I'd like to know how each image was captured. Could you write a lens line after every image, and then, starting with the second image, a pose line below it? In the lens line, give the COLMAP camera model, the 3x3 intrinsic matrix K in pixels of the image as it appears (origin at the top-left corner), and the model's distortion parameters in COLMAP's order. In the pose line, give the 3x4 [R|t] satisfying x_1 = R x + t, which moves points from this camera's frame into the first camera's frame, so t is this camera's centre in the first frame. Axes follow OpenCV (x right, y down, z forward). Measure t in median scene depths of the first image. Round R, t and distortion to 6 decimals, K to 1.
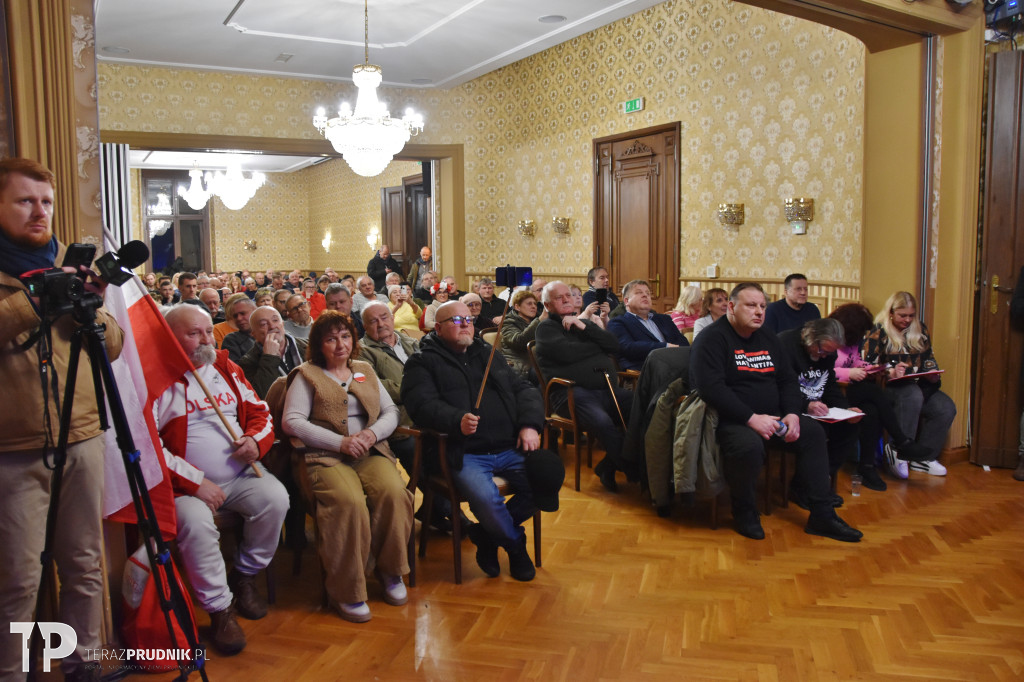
lens RADIAL K [[802.1, 0, 512.0], [0, 802.1, 341.0], [0, 0, 1]] dist [-0.158128, 0.116119]
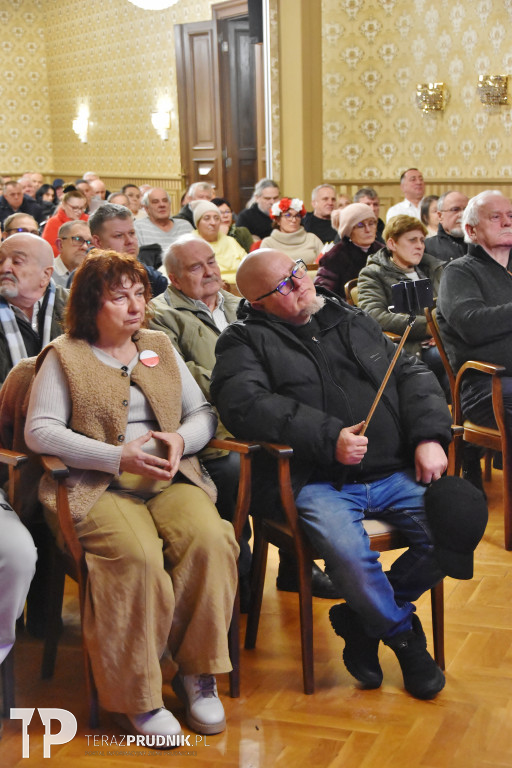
lens RADIAL K [[1179.9, 0, 253.9], [0, 1179.9, 397.9], [0, 0, 1]] dist [0.226924, 0.054071]
pose [[0.993829, 0.004833, -0.110822, -0.009779], [0.003884, 0.996922, 0.078301, 0.004075], [0.110859, -0.078248, 0.990751, 0.107042]]
